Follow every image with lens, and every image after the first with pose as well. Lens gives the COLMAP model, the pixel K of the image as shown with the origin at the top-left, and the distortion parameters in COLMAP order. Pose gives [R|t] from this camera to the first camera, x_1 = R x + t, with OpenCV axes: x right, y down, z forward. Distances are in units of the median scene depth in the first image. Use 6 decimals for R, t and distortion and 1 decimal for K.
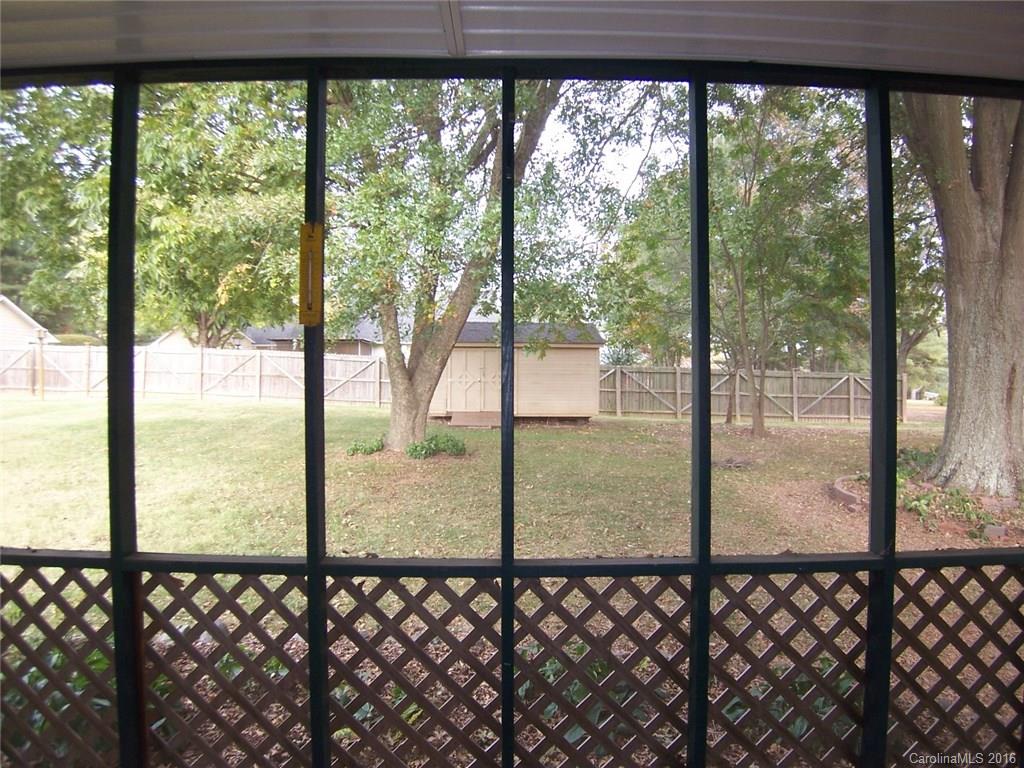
lens RADIAL K [[711.7, 0, 517.5], [0, 711.7, 384.8], [0, 0, 1]] dist [-0.091296, 0.004005]
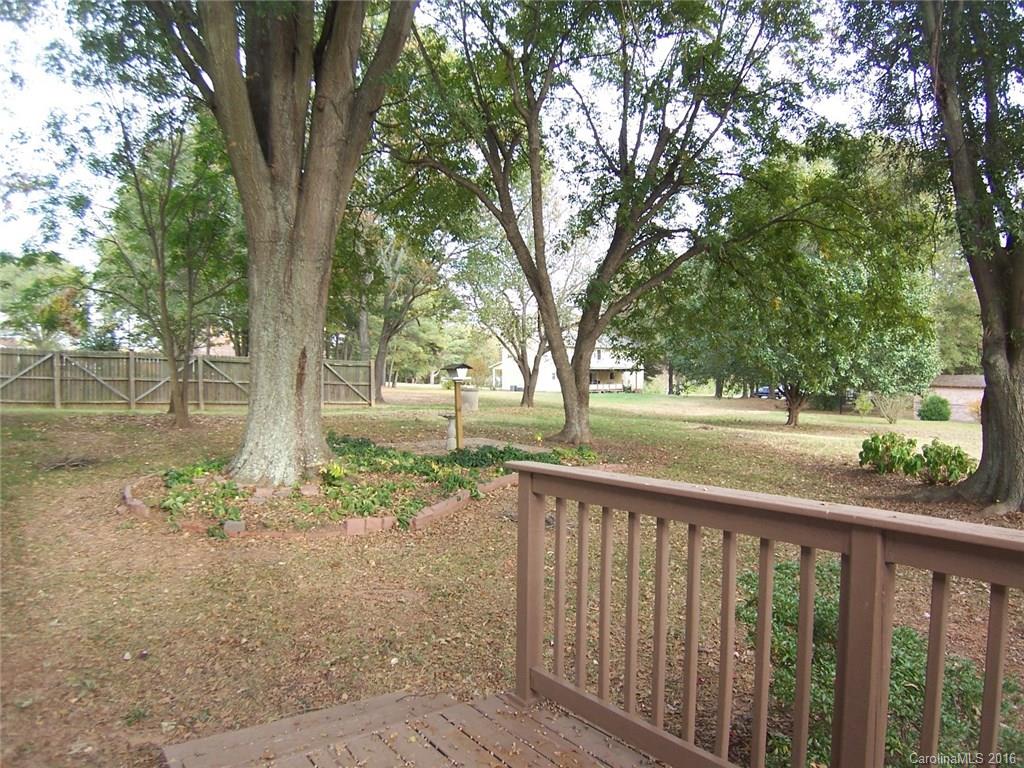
lens RADIAL K [[711.7, 0, 517.5], [0, 711.7, 384.8], [0, 0, 1]] dist [-0.091296, 0.004005]
pose [[0.814375, -0.014373, 0.580160, 0.392591], [0.003042, 0.999785, 0.020499, 0.001227], [-0.580331, -0.014930, 0.814244, -0.006881]]
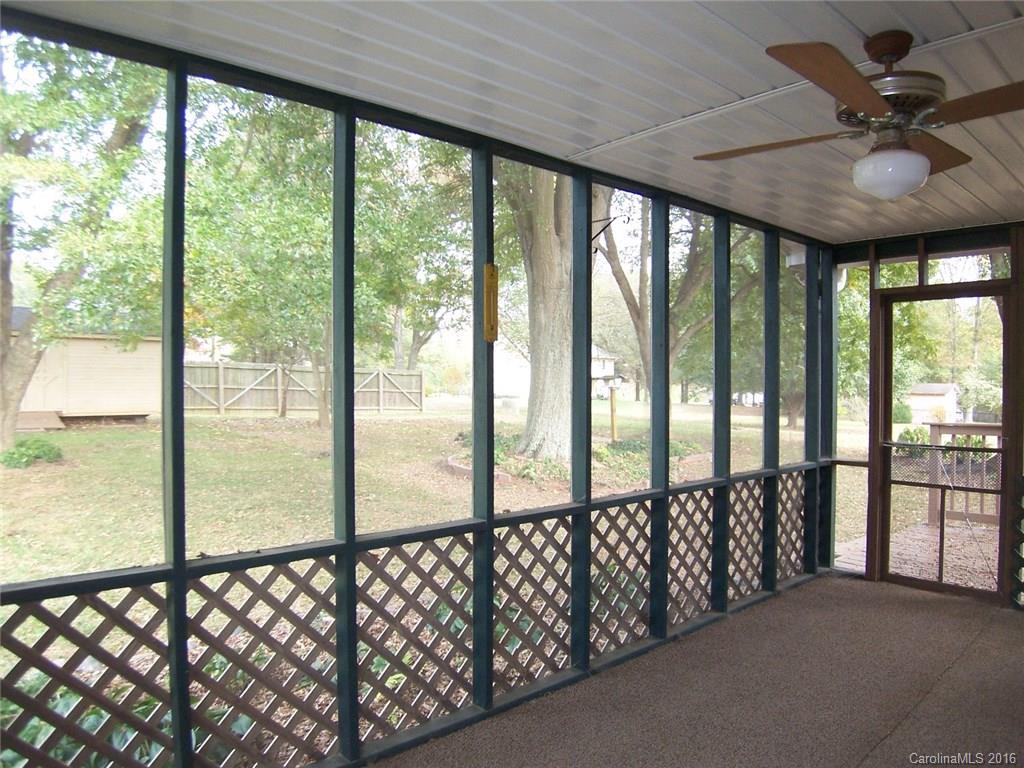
lens RADIAL K [[701.7, 0, 510.9], [0, 701.7, 379.2], [0, 0, 1]] dist [-0.097040, 0.002758]
pose [[0.779111, -0.002047, 0.626883, -0.207090], [0.001762, 0.999998, 0.001077, -0.003185], [-0.626884, 0.000266, 0.779113, -0.013358]]
